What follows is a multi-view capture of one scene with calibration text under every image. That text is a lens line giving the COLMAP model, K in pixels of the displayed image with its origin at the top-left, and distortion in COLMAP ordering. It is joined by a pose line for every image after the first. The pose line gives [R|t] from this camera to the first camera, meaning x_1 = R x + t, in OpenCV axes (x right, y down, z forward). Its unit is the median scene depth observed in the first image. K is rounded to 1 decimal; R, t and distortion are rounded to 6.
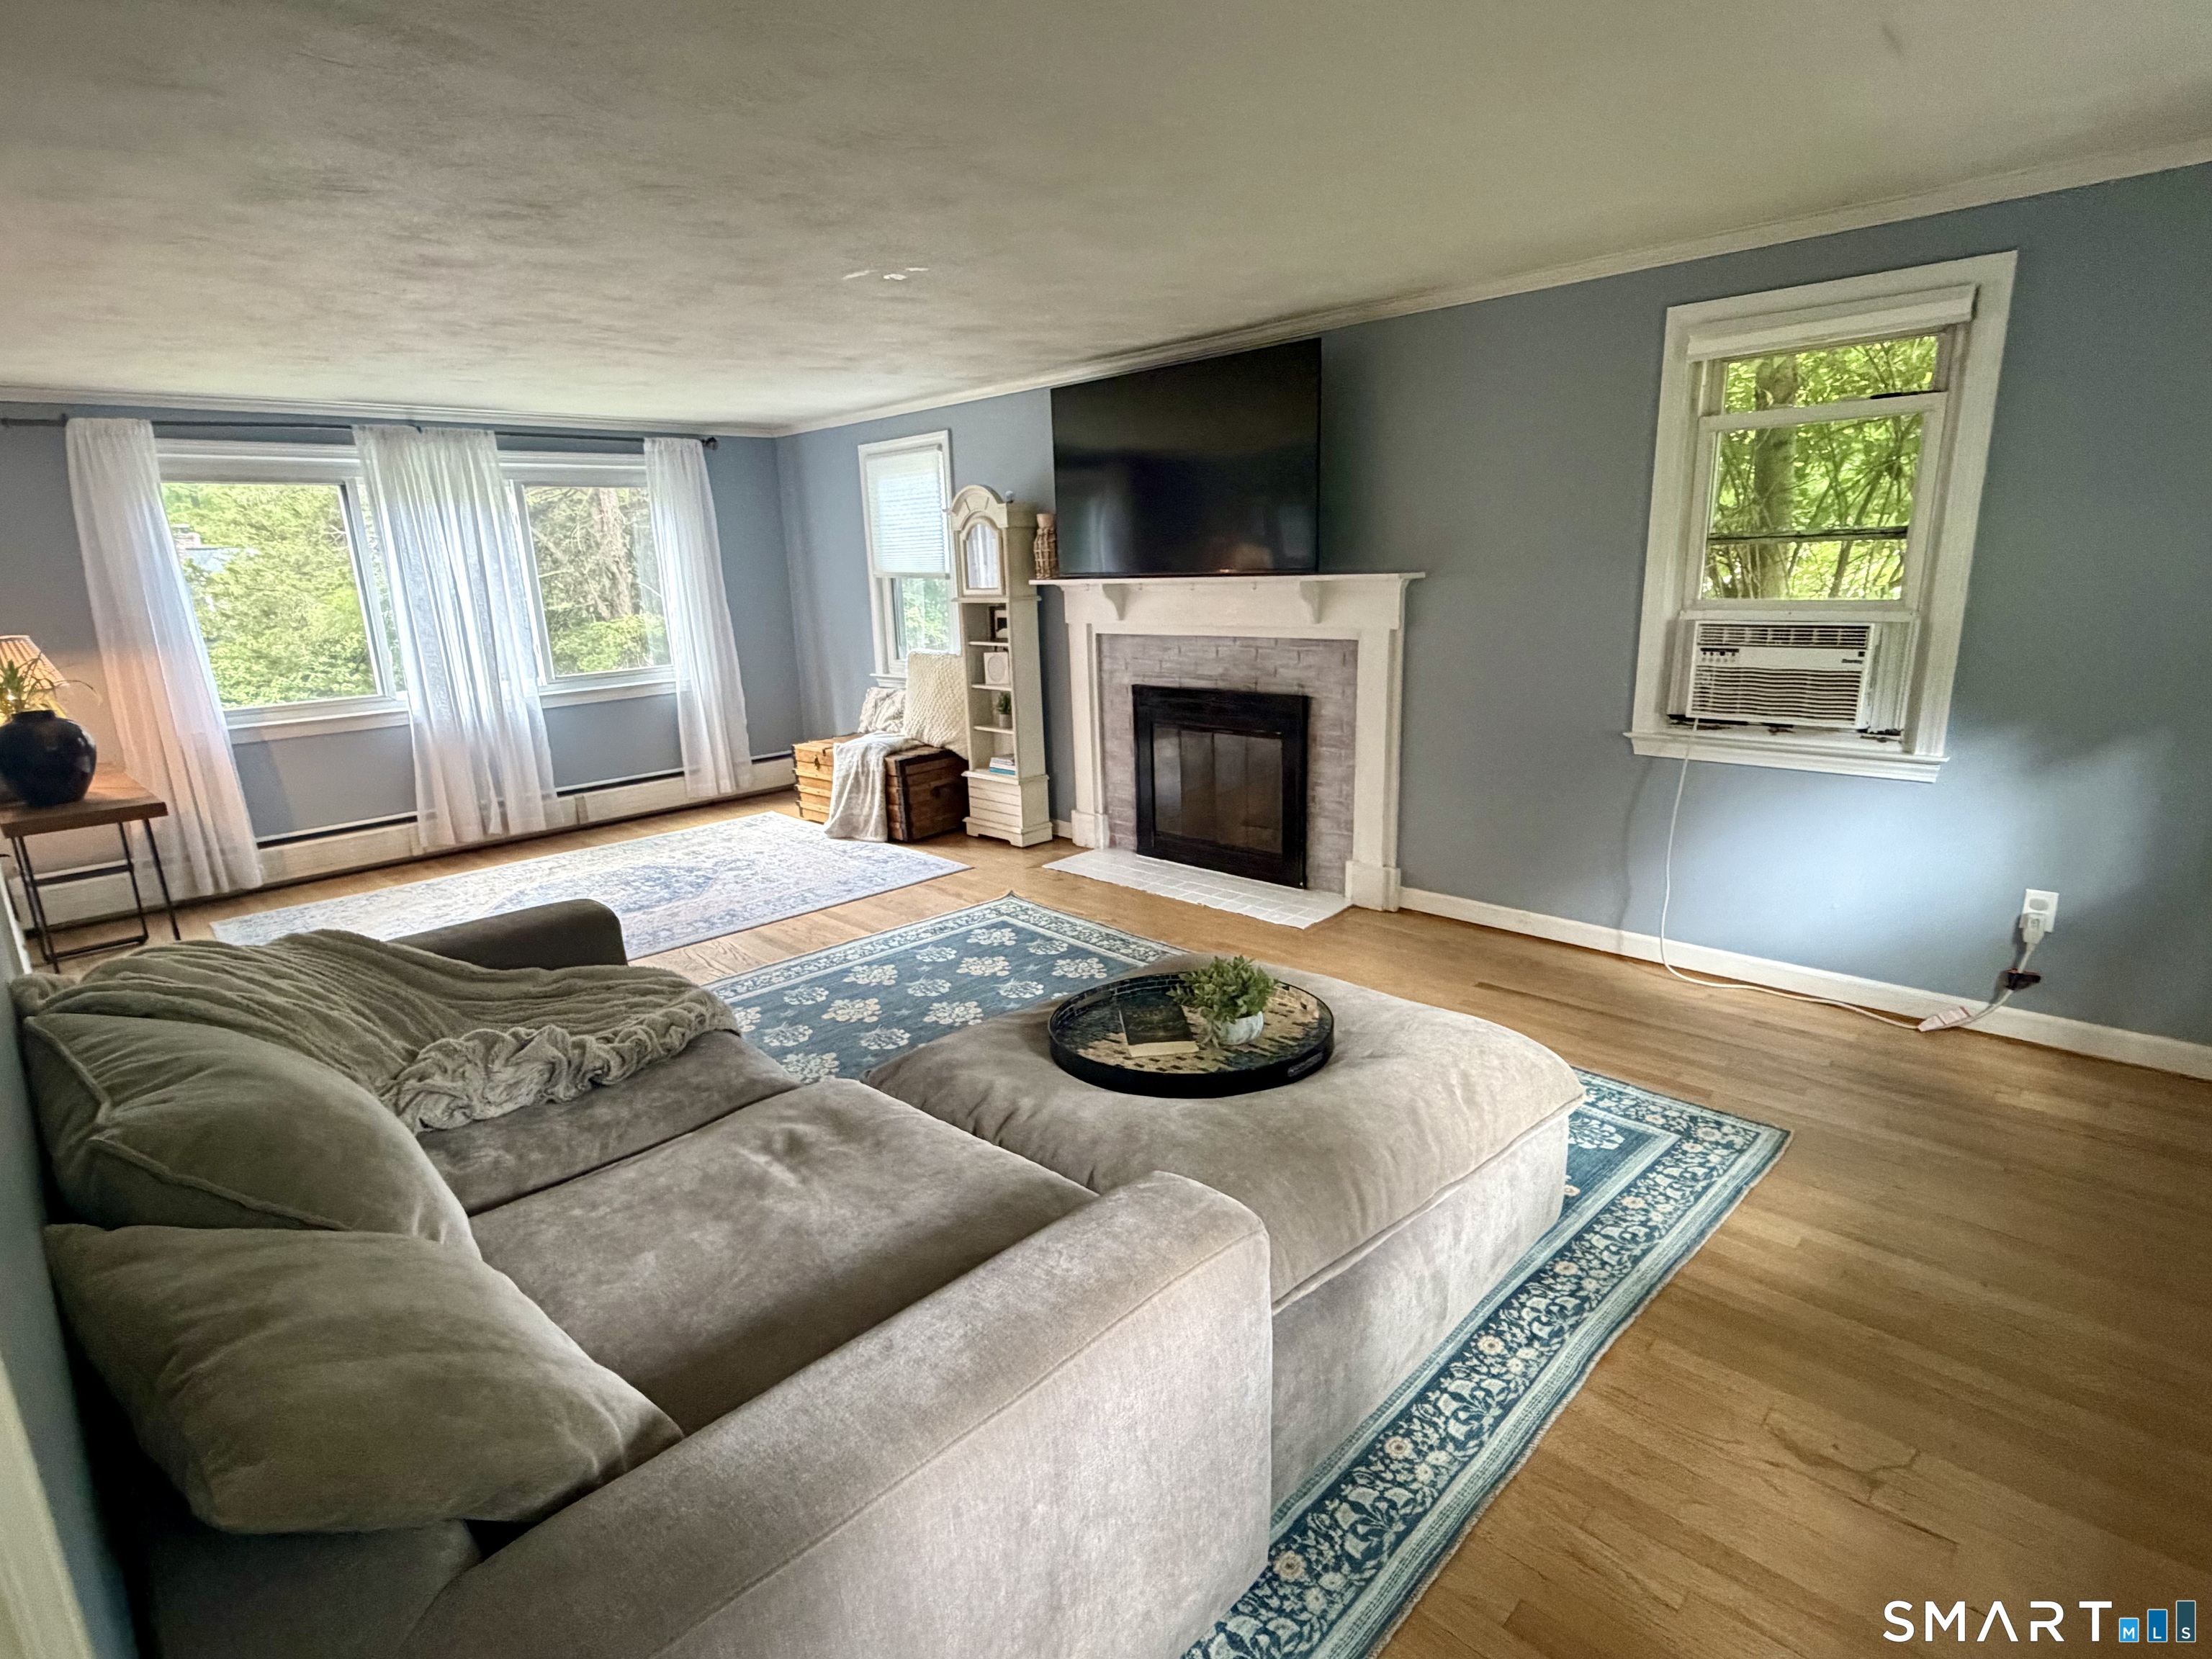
lens RADIAL K [[1107.3, 0, 1106.0], [0, 1107.3, 829.5], [0, 0, 1]] dist [-0.002042, -0.000167]
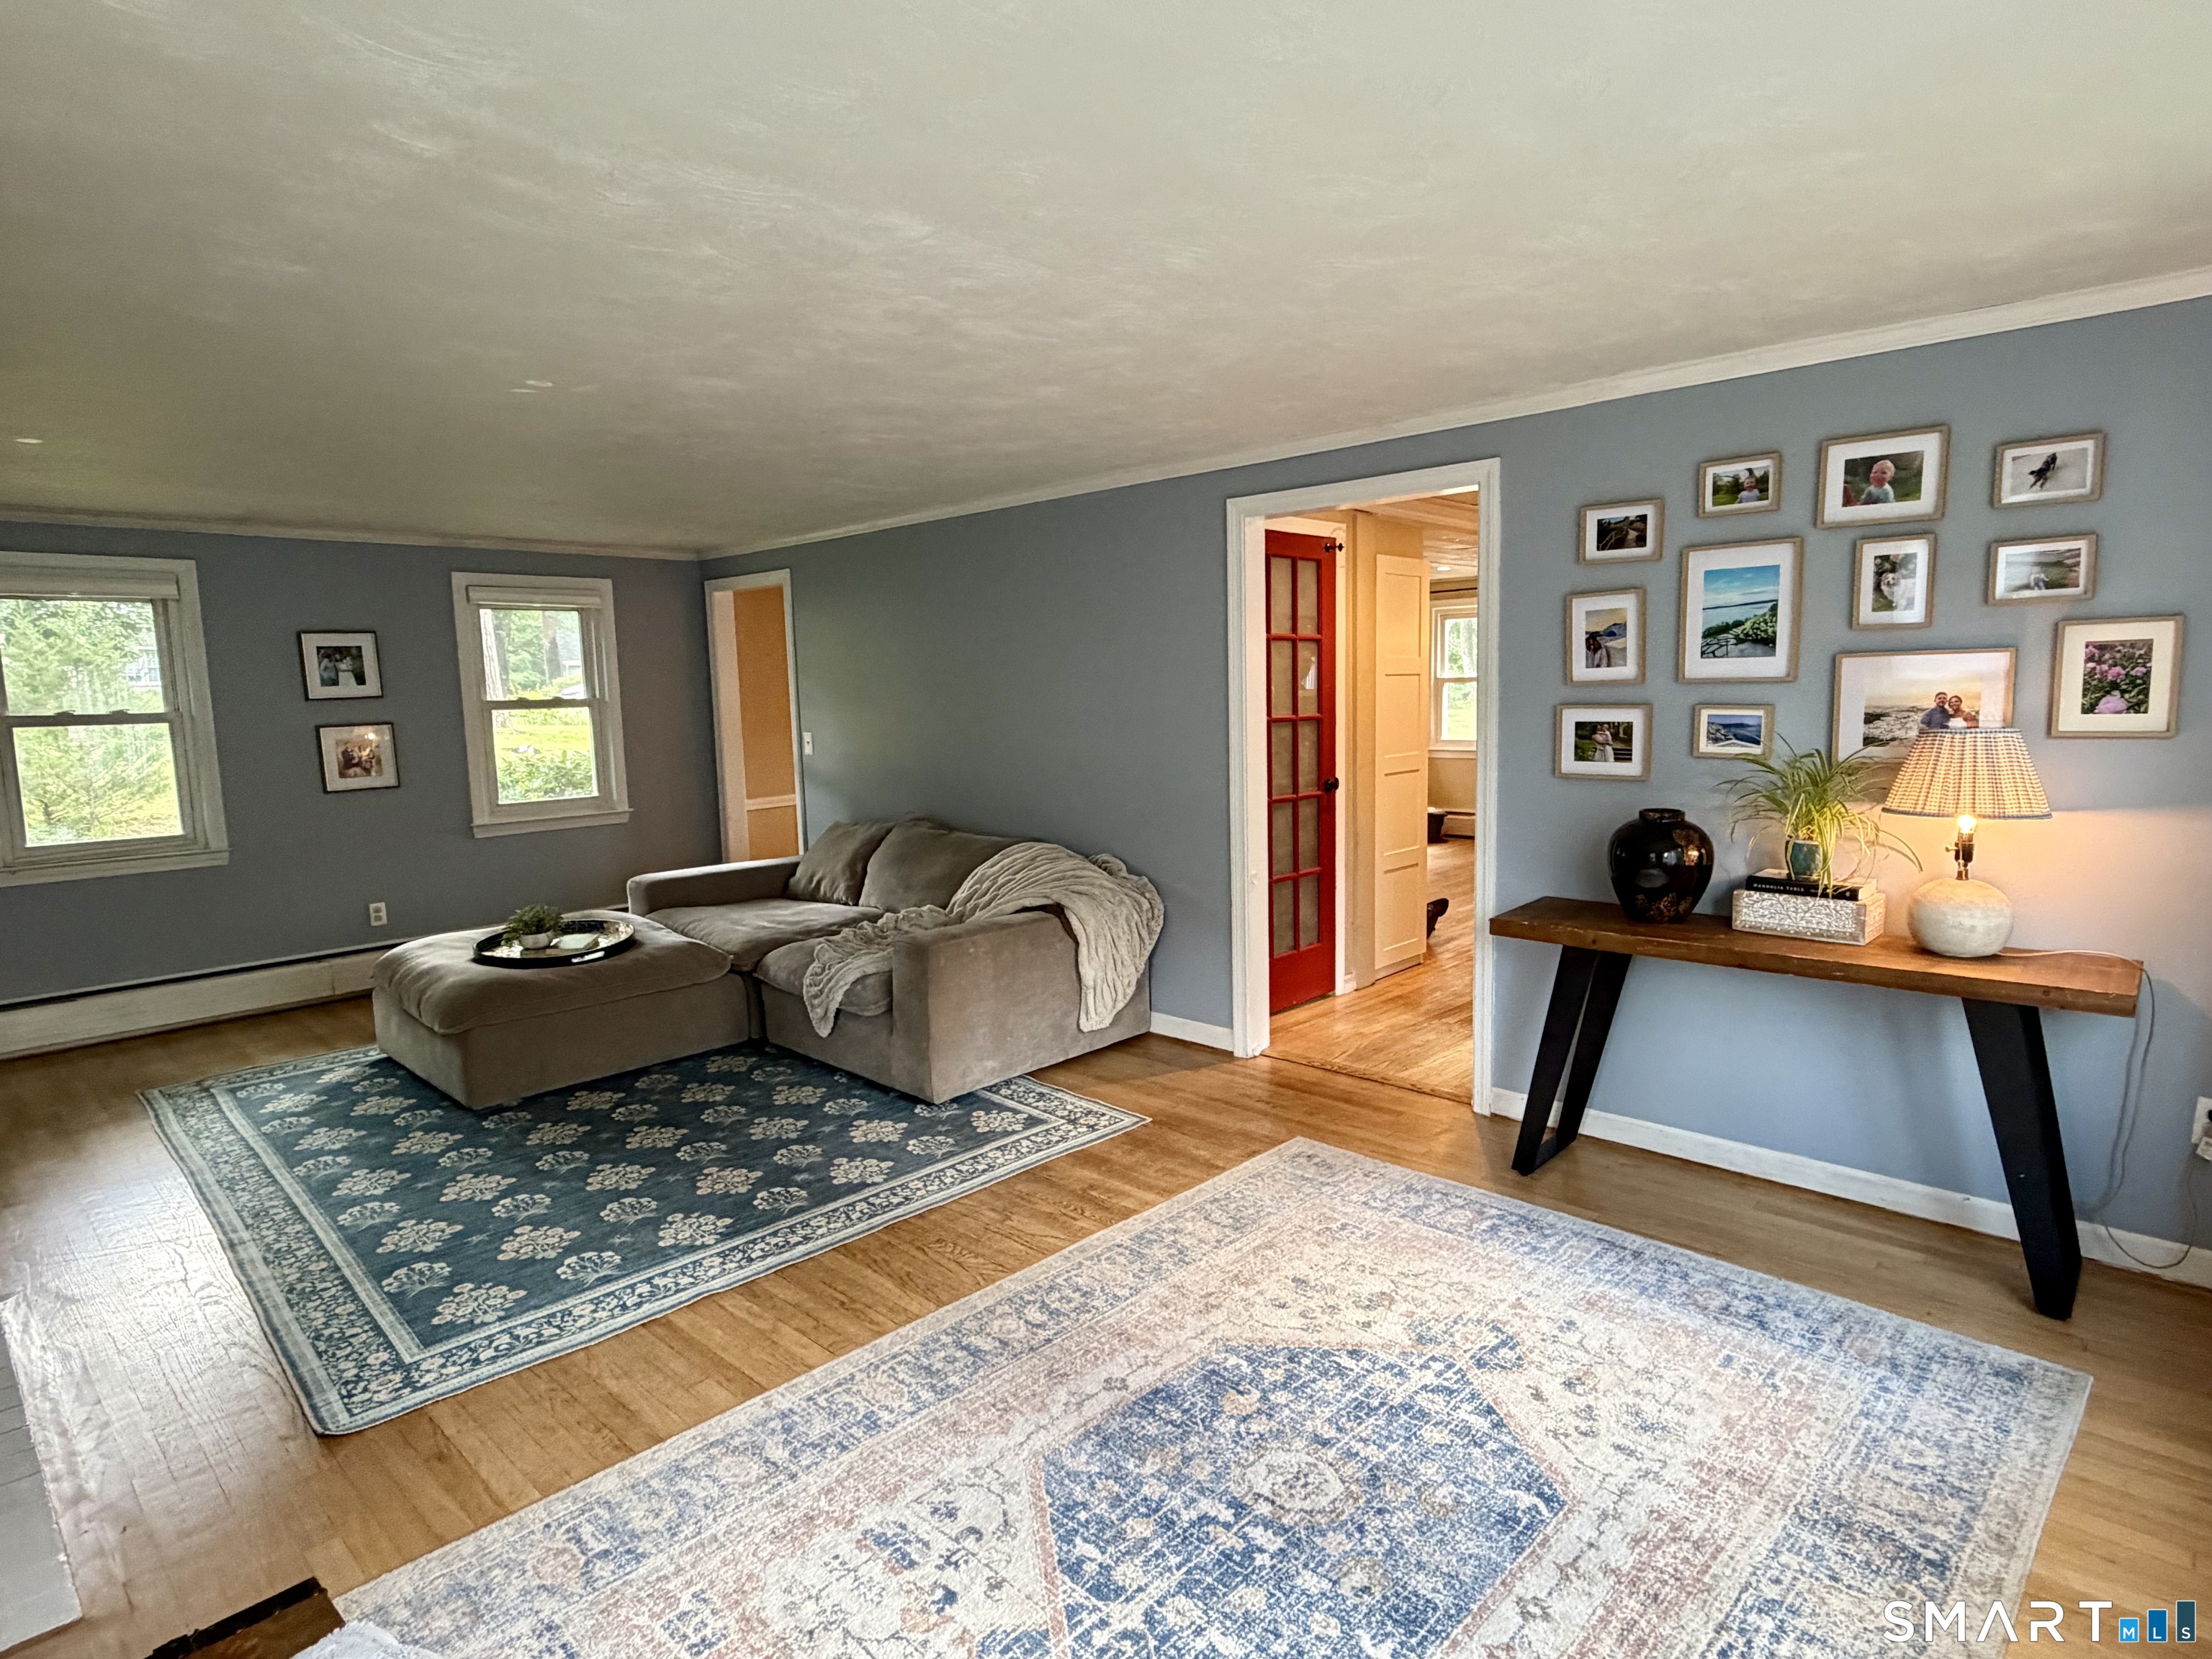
lens RADIAL K [[1197.4, 0, 1106.0], [0, 1197.4, 829.5], [0, 0, 1]] dist [-0.000134, 0.000998]
pose [[-0.997985, 0.063131, -0.006339, -0.381861], [0.056801, 0.933482, 0.354098, -0.300545], [0.028272, 0.353024, -0.935187, 1.268555]]
